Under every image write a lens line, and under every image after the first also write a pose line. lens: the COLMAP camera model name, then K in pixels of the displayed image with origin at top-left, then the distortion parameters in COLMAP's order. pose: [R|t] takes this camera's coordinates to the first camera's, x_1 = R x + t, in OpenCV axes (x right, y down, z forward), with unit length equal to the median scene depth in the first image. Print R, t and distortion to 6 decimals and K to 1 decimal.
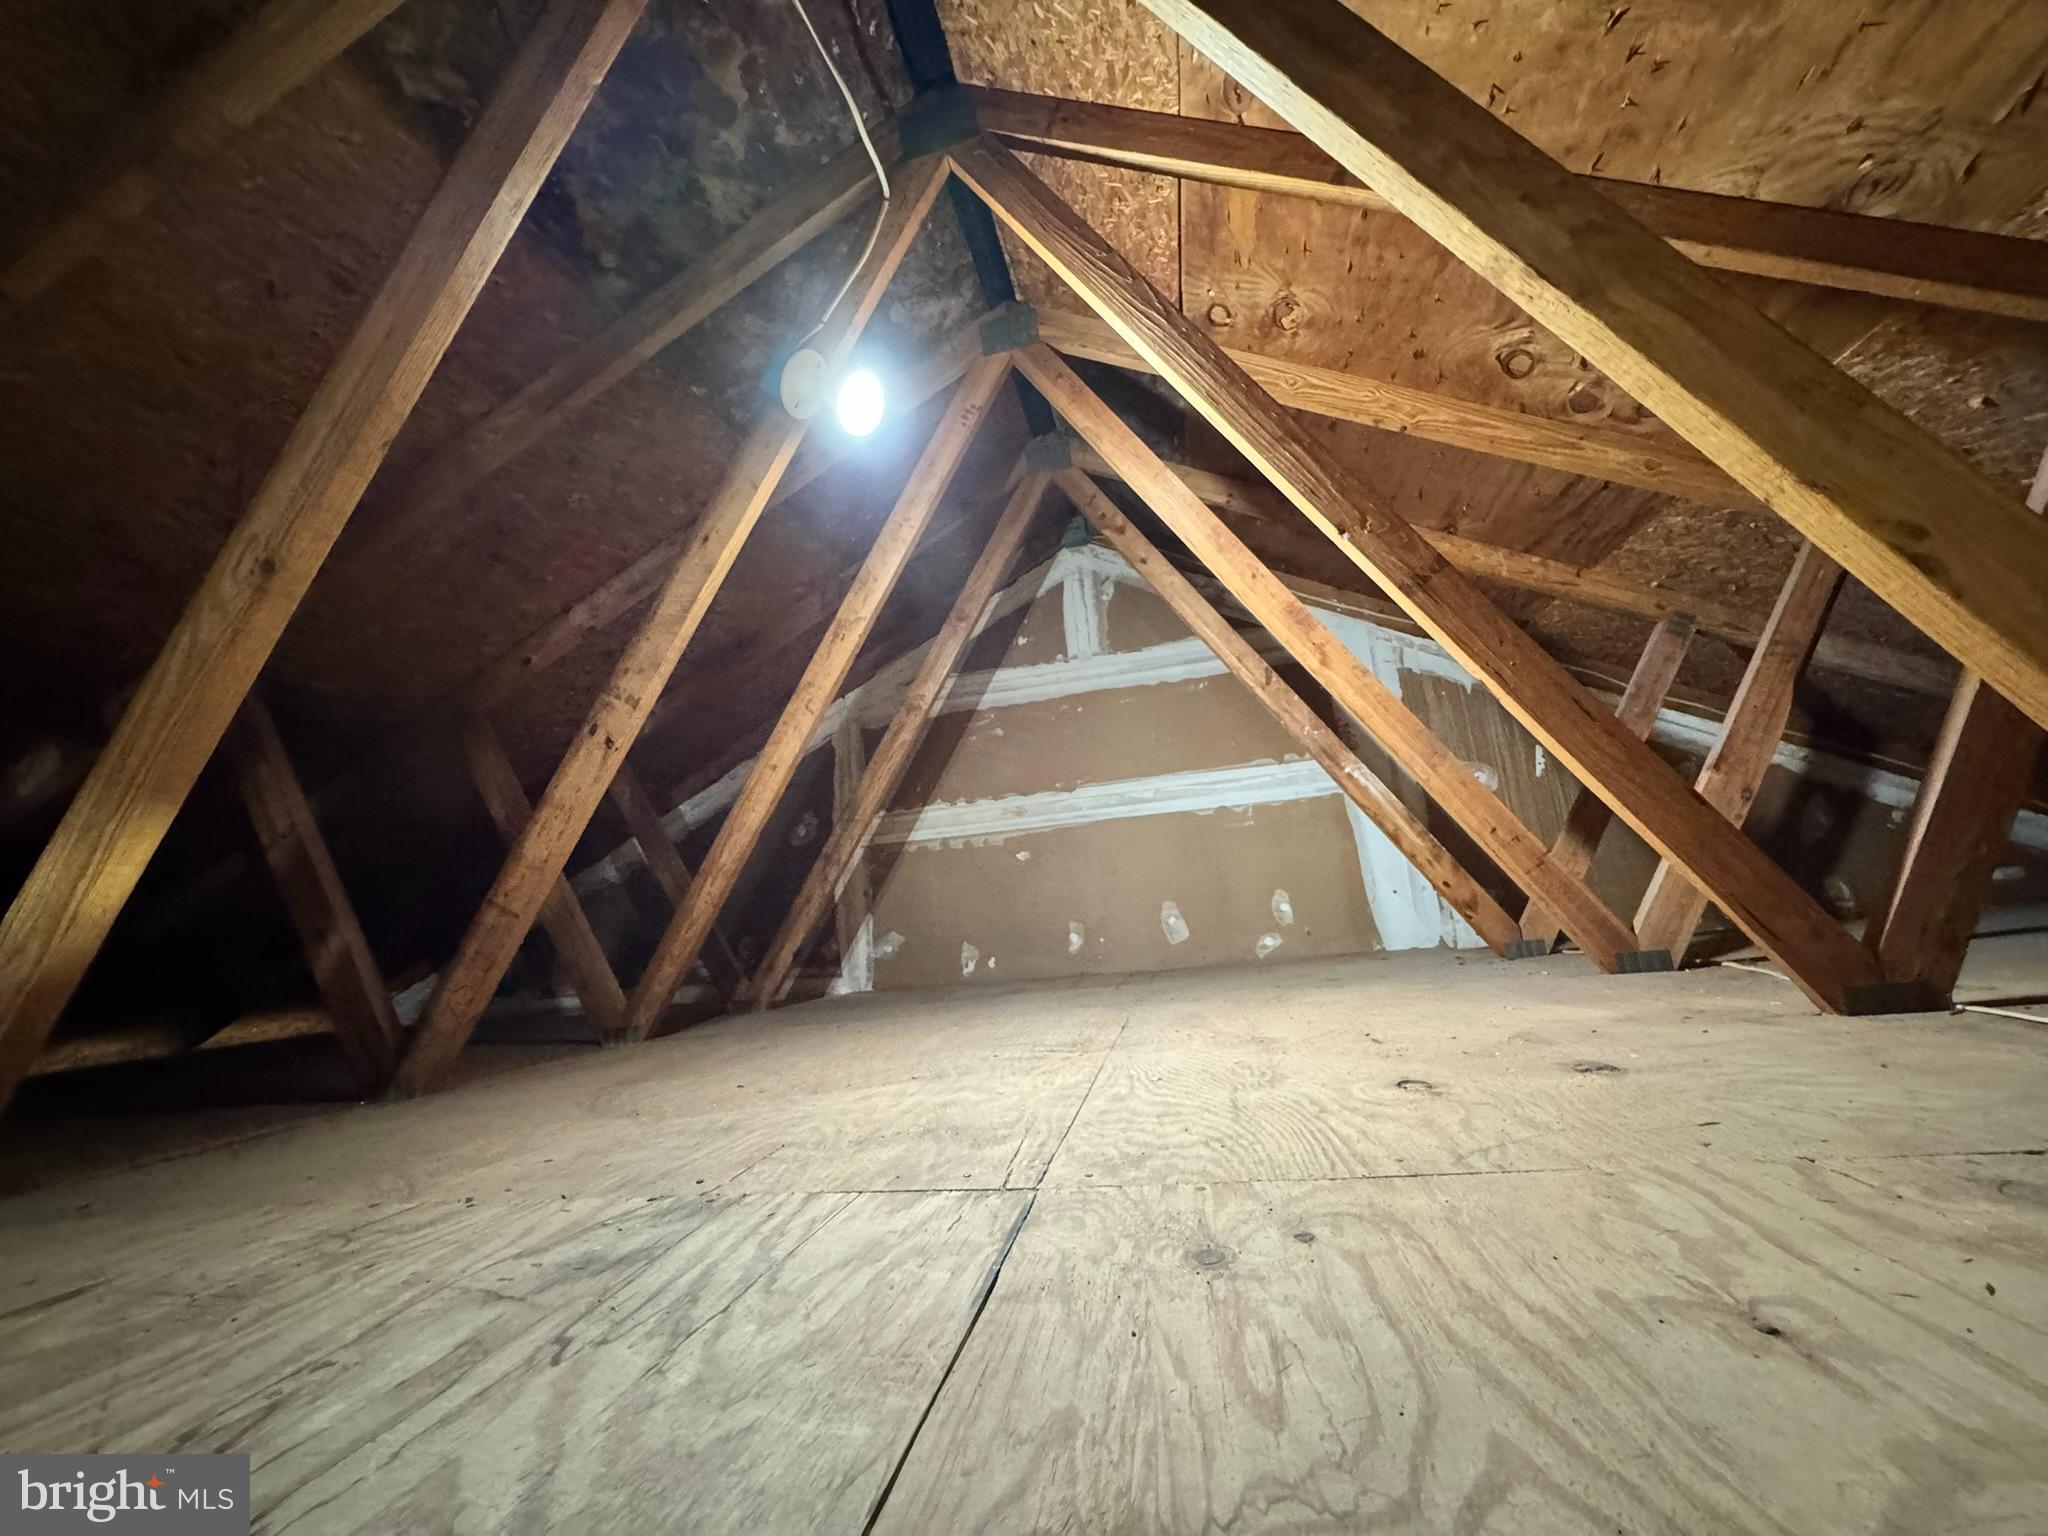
lens RADIAL K [[820.1, 0, 1024.0], [0, 820.1, 768.0], [0, 0, 1]] dist [-0.000647, -0.000300]
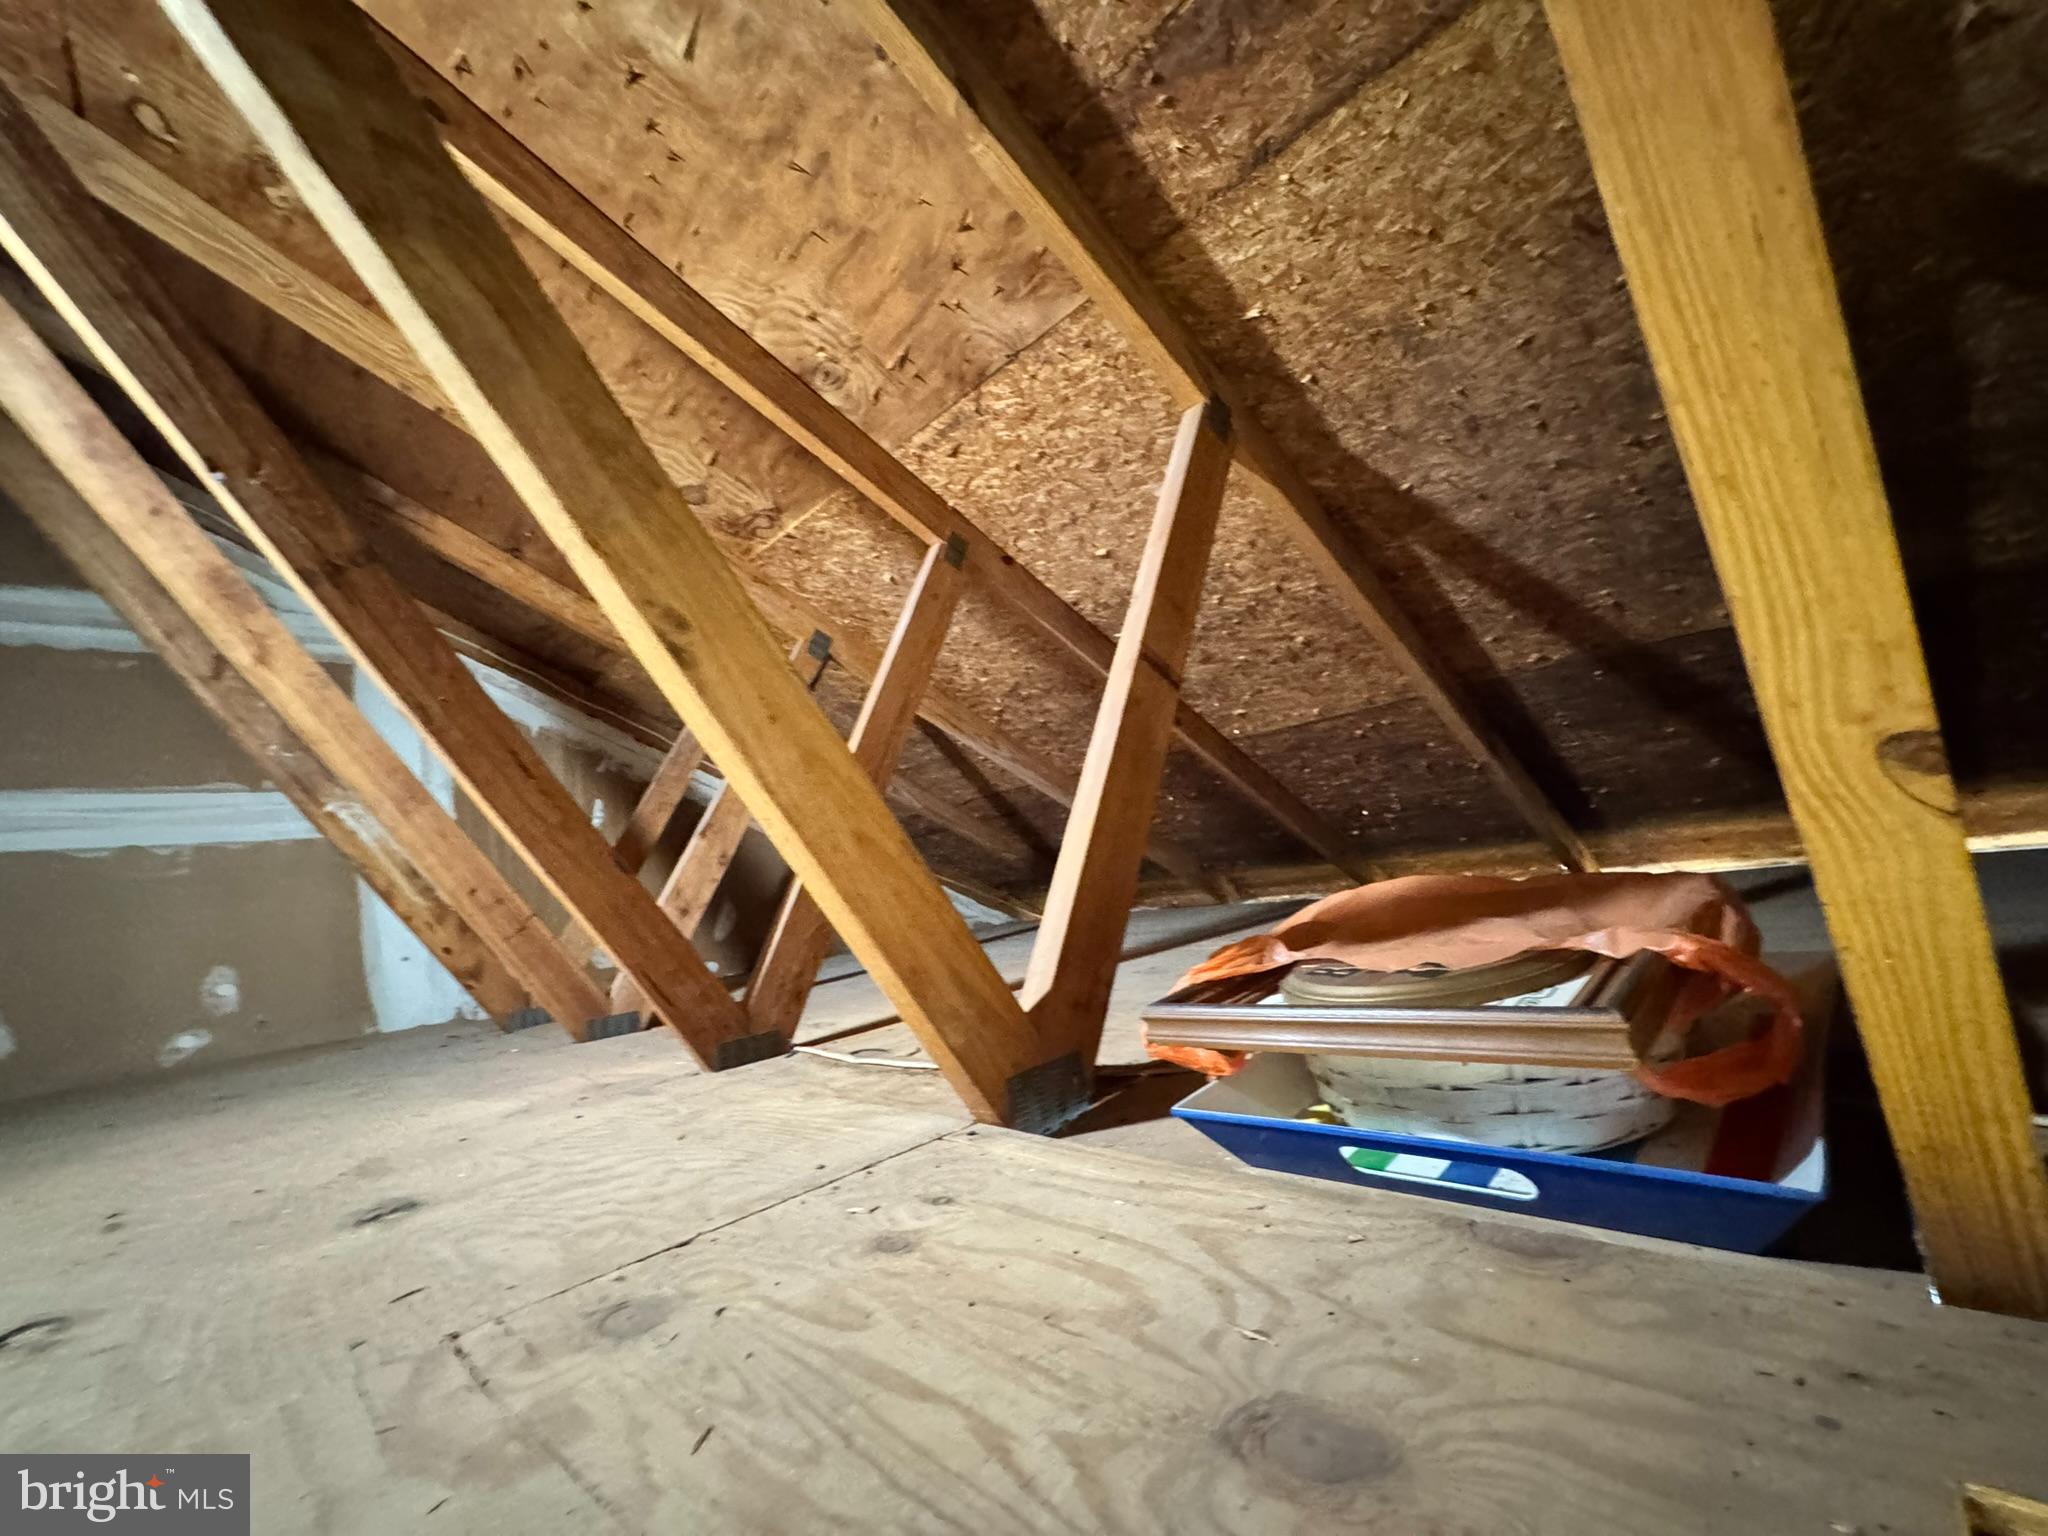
lens RADIAL K [[820.1, 0, 1024.0], [0, 820.1, 768.0], [0, 0, 1]] dist [-0.000647, -0.000300]
pose [[0.571521, 0.123779, 0.811199, 0.173268], [-0.077800, 0.992278, -0.096596, -0.014454], [-0.816891, -0.007904, 0.576737, 0.020251]]
